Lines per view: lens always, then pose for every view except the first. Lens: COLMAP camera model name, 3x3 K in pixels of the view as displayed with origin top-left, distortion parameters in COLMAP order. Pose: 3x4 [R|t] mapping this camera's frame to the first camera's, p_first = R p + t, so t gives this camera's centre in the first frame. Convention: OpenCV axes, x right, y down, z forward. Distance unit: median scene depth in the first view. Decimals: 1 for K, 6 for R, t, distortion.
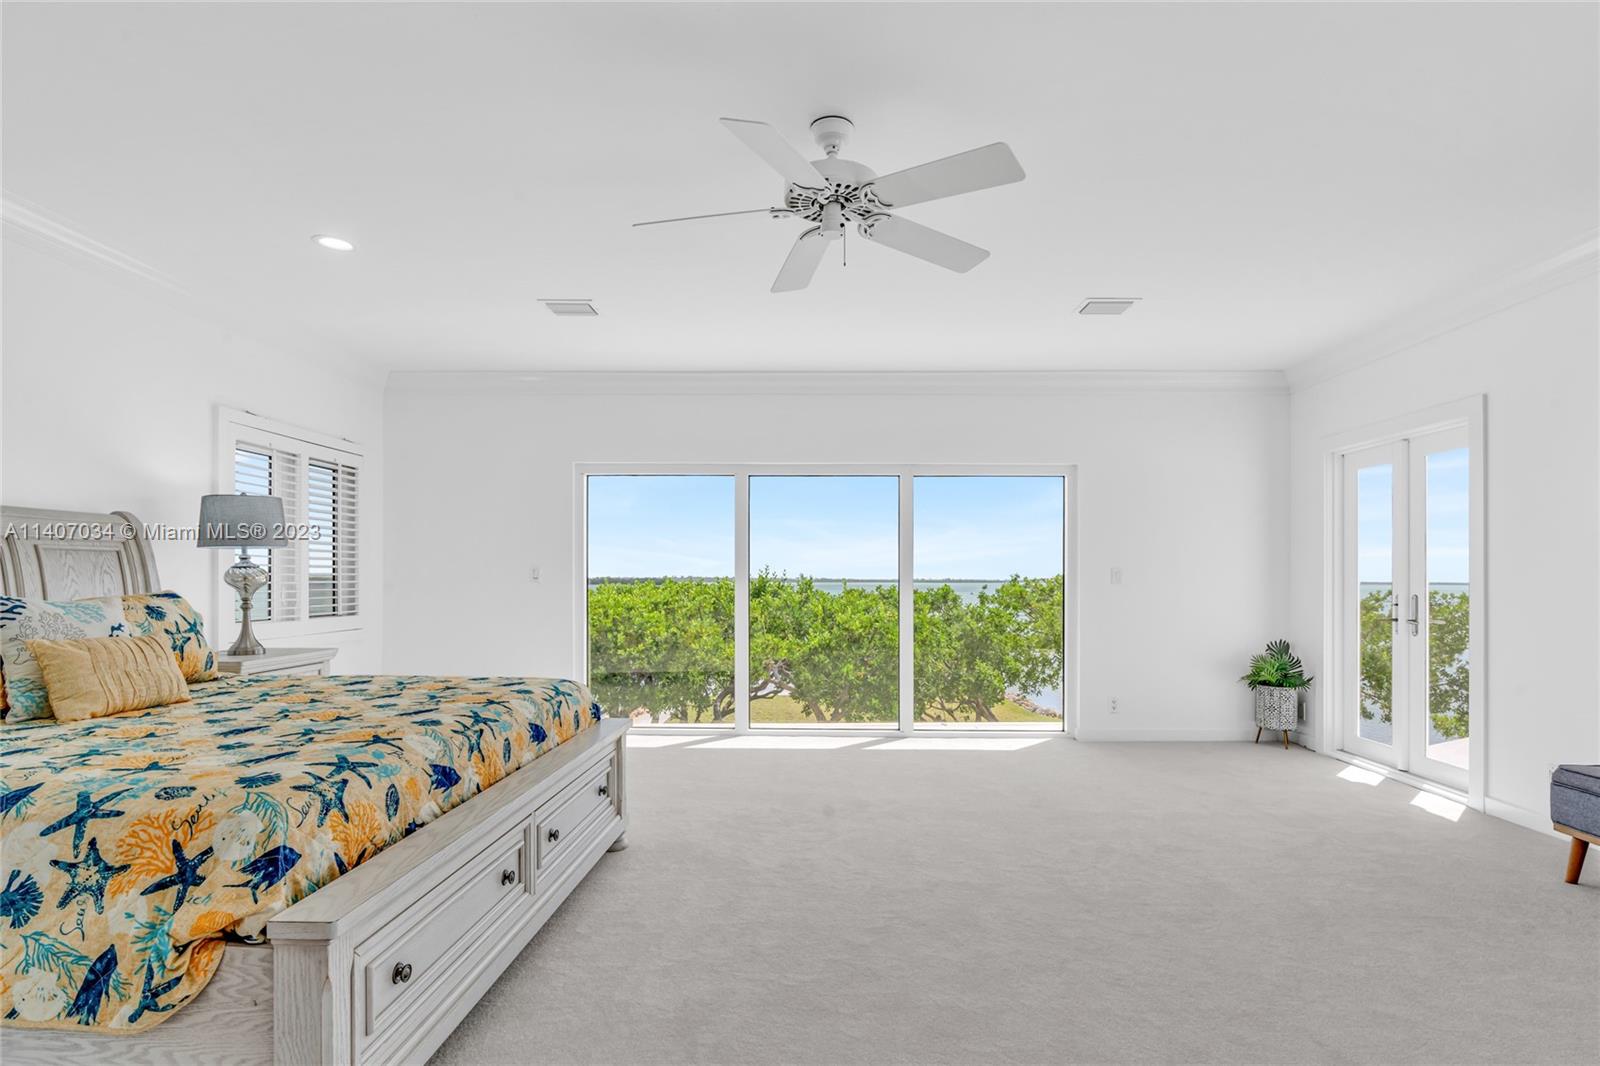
lens RADIAL K [[803.9, 0, 798.5], [0, 803.9, 580.9], [0, 0, 1]] dist [-0.013686, 0.003479]
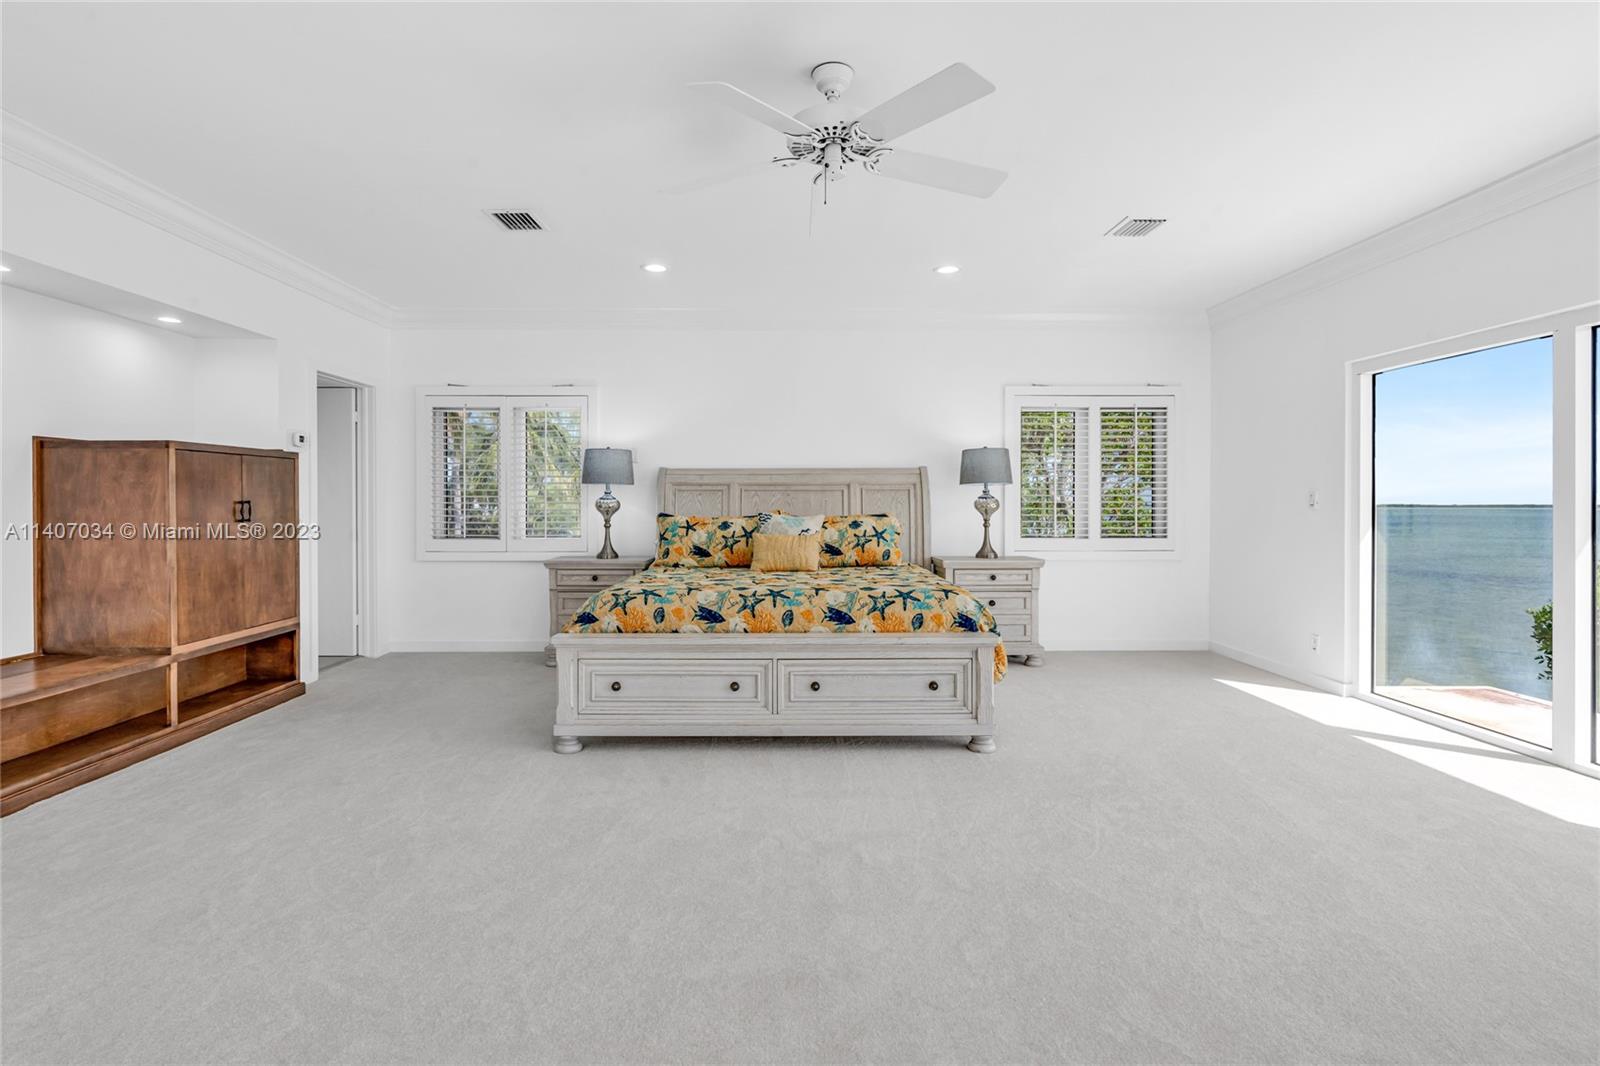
lens RADIAL K [[738.7, 0, 777.7], [0, 738.7, 515.2], [0, 0, 1]] dist [-0.009378, 0.003315]
pose [[0.046876, 0.011471, -0.998835, 0.629761], [-0.001766, 0.999933, 0.011401, -0.000079], [0.998899, 0.001230, 0.046893, 0.555372]]
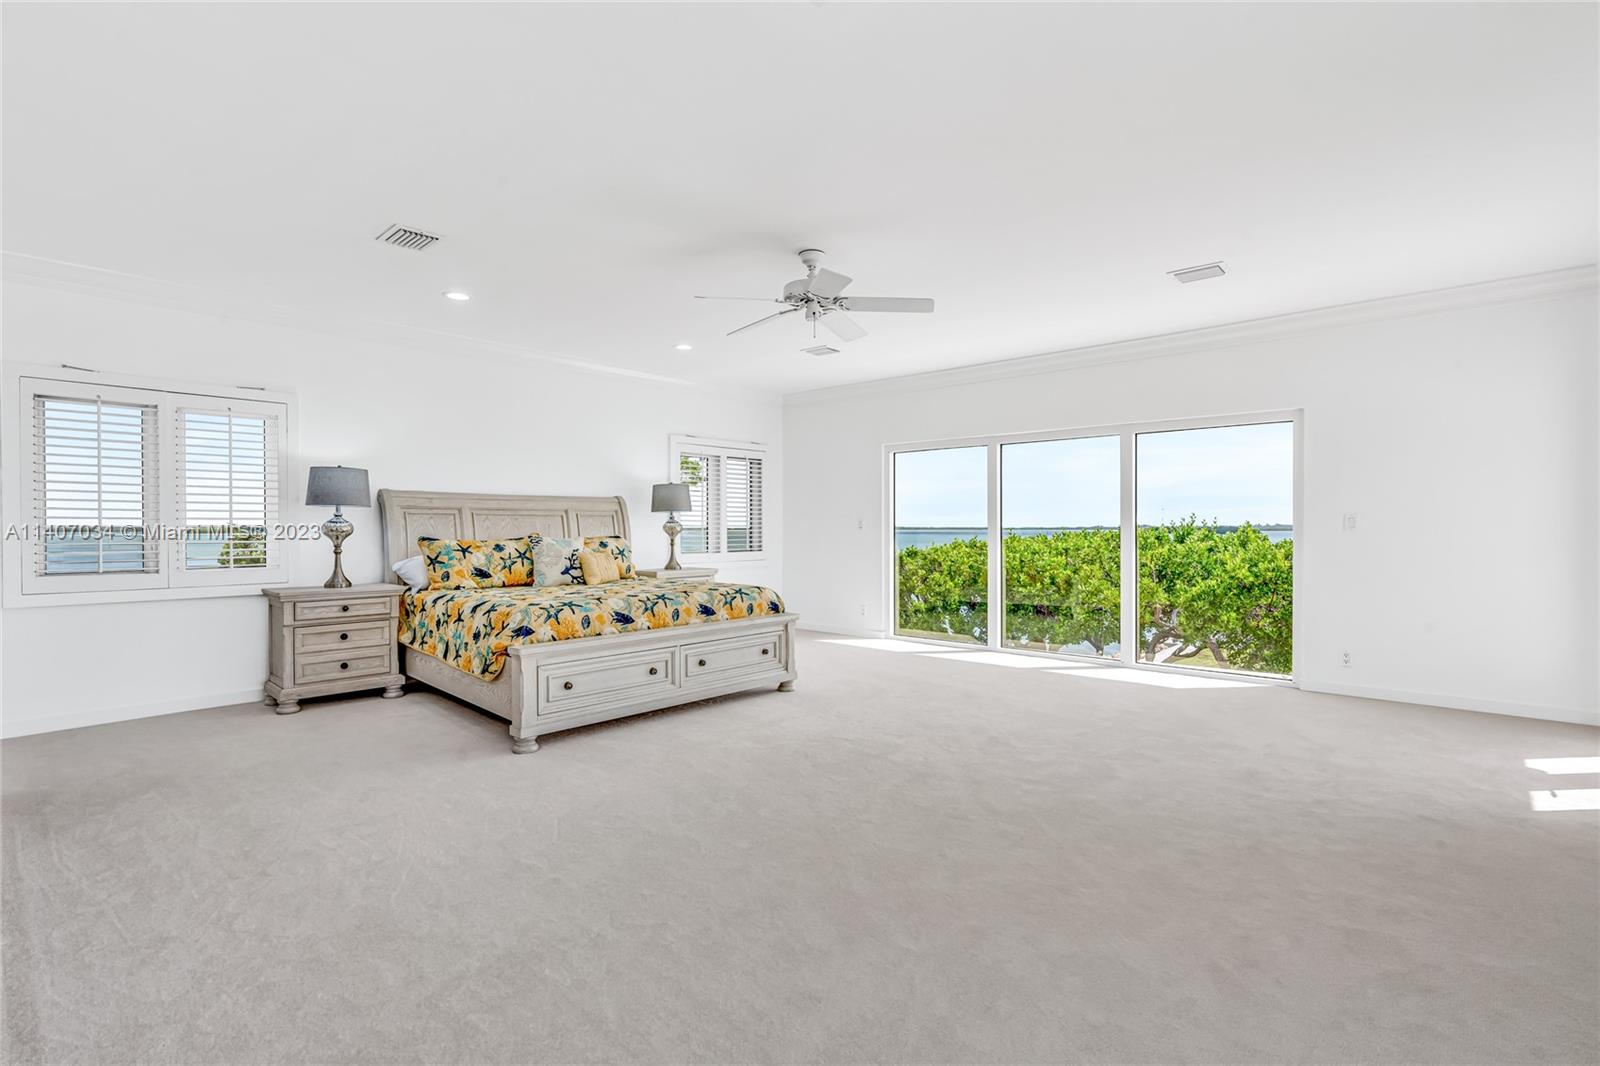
lens RADIAL K [[738.7, 0, 781.5], [0, 738.7, 540.3], [0, 0, 1]] dist [-0.009378, 0.003315]
pose [[0.749186, 0.006092, -0.662331, 0.632435], [0.003381, 0.999910, 0.013020, 0.002697], [0.662351, -0.011994, 0.749098, -0.117317]]
